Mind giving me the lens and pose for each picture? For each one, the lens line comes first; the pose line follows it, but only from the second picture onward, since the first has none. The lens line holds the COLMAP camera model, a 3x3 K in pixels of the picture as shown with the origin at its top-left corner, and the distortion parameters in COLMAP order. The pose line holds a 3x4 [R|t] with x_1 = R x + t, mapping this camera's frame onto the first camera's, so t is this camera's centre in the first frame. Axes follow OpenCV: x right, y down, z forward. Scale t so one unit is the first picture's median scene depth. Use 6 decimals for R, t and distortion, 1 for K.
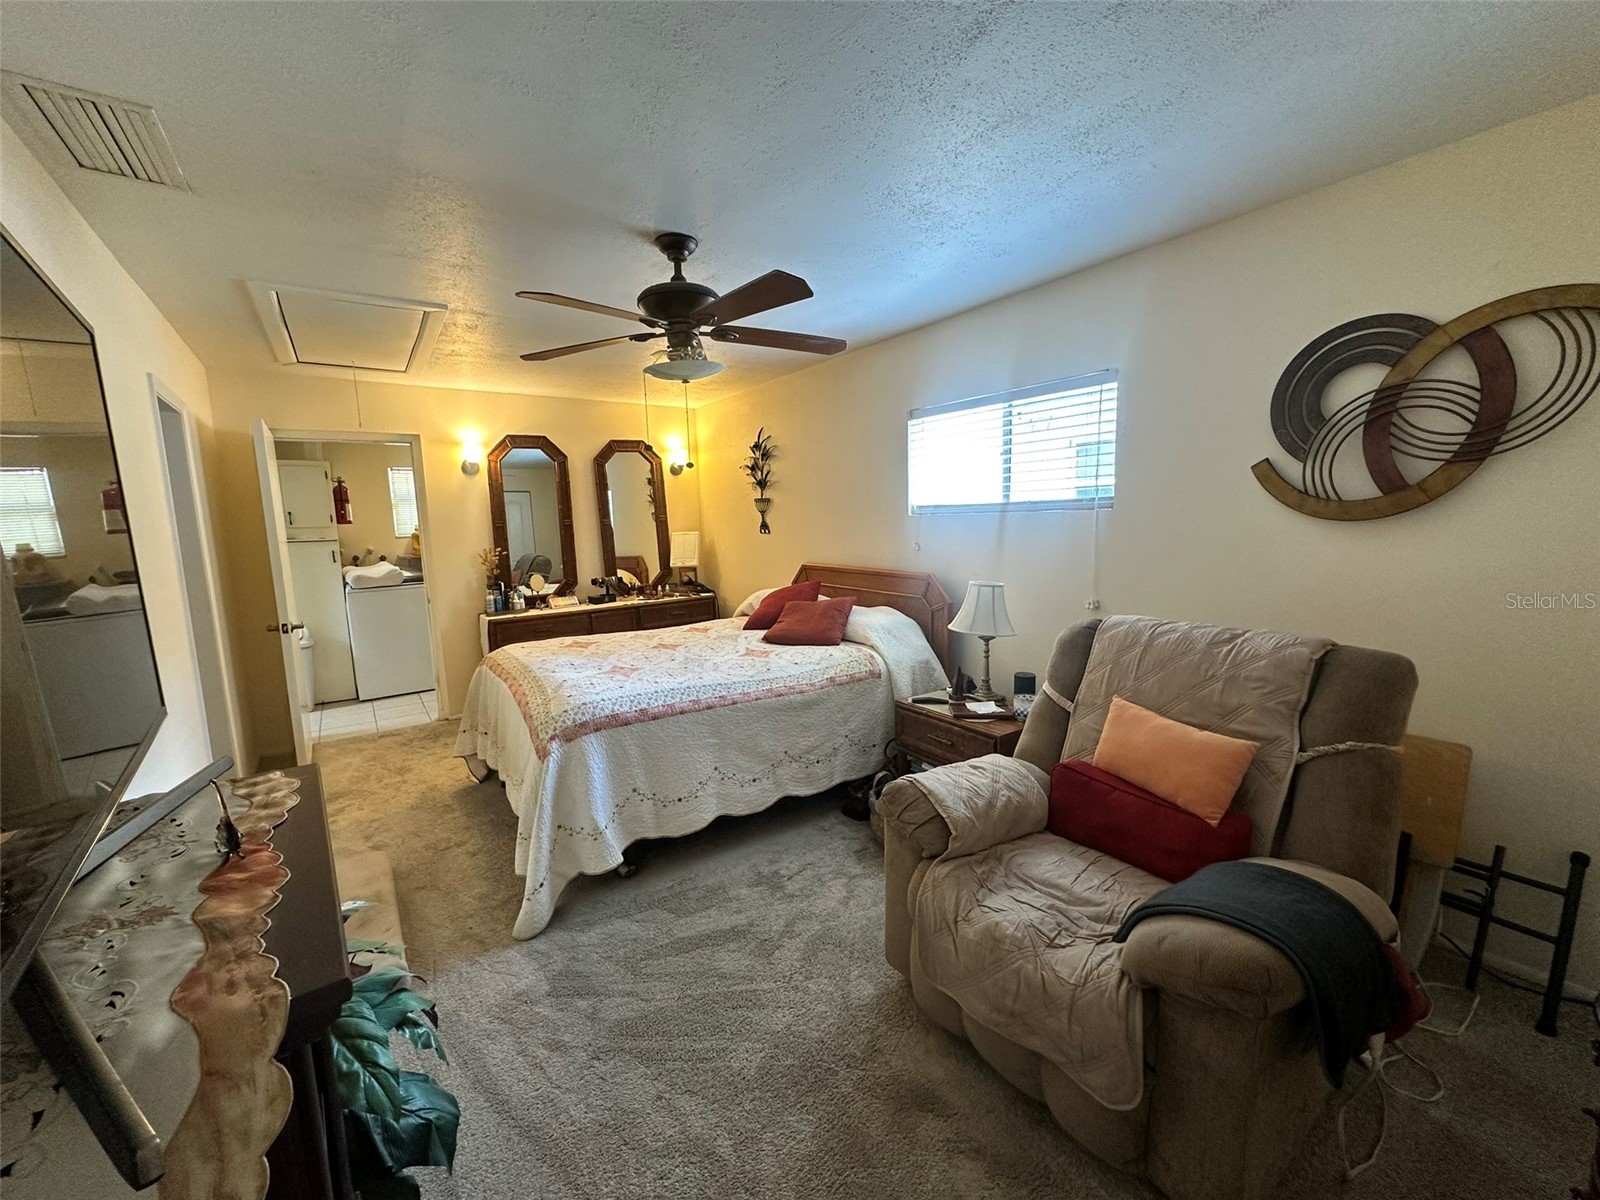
lens RADIAL K [[639.6, 0, 804.3], [0, 639.6, 605.7], [0, 0, 1]] dist [-0.004375, 0.000623]
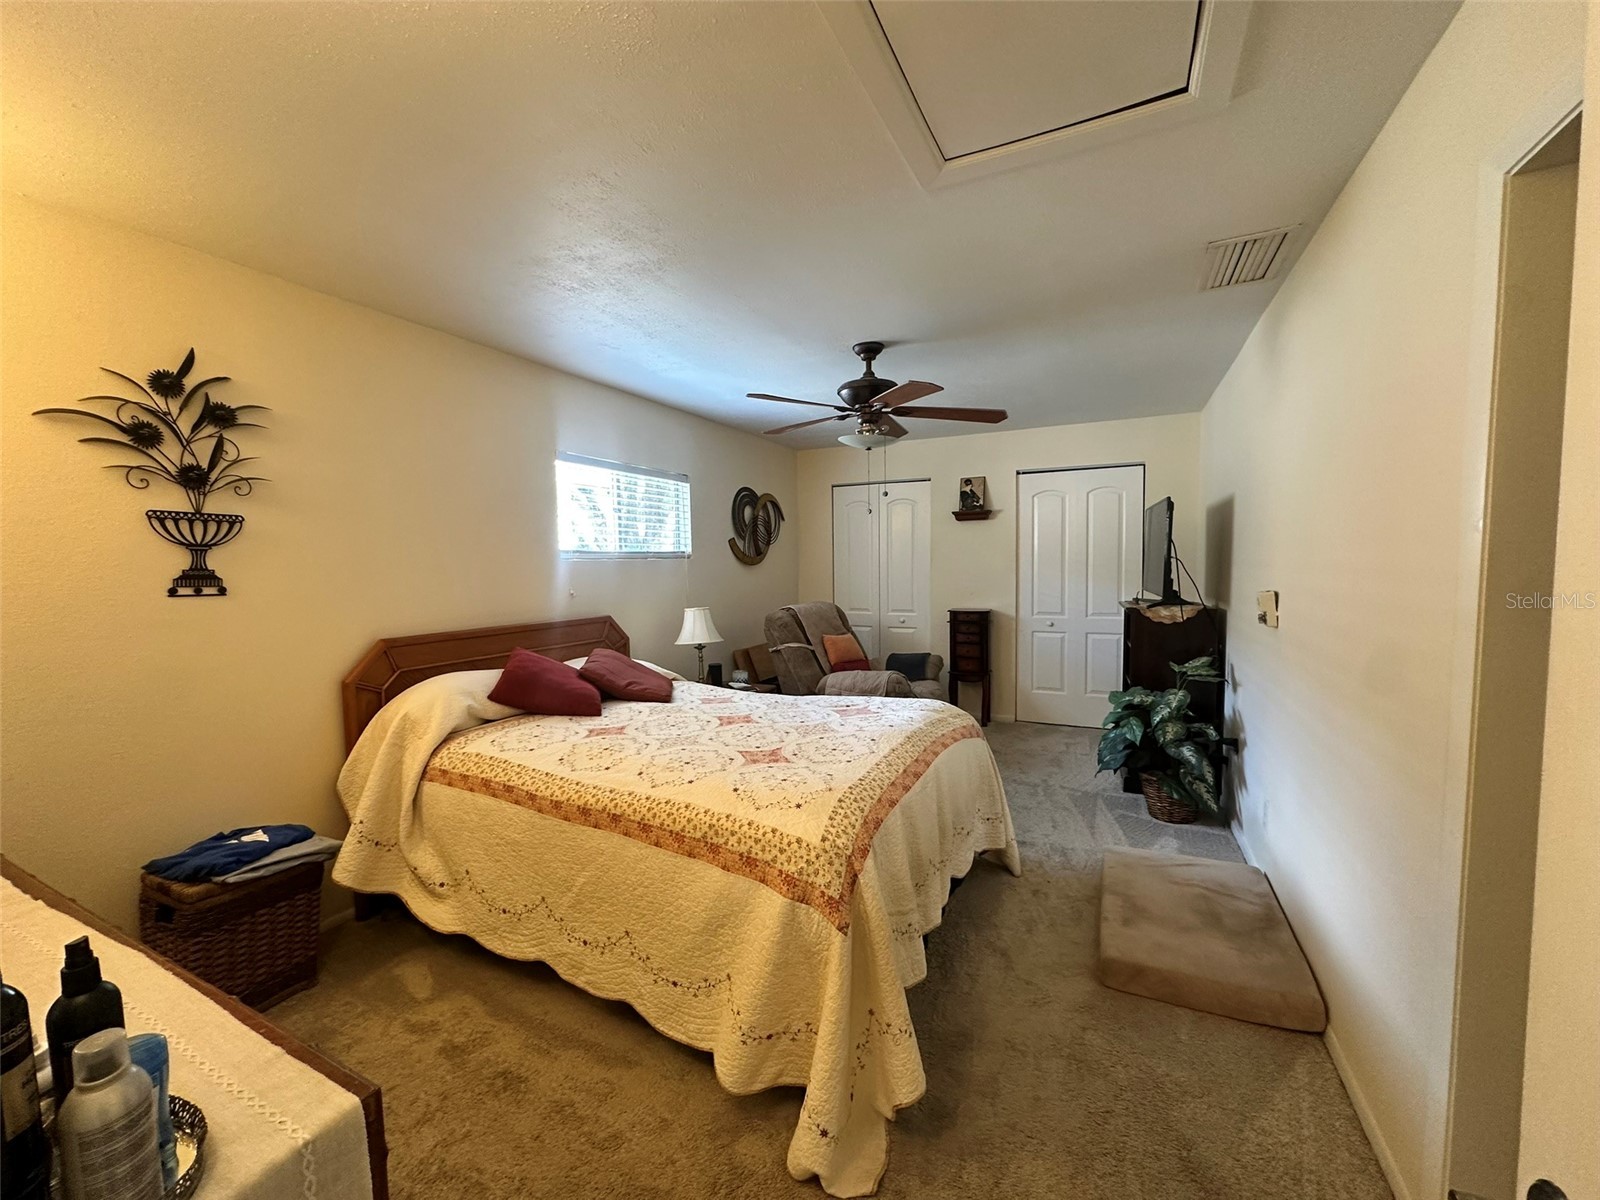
lens RADIAL K [[639.6, 0, 798.7], [0, 639.6, 604.3], [0, 0, 1]] dist [-0.004375, 0.000623]
pose [[-0.462542, -0.019546, 0.886382, -0.635613], [0.153544, 0.982884, 0.101798, -0.092881], [-0.873201, 0.183185, -0.451624, 0.874737]]
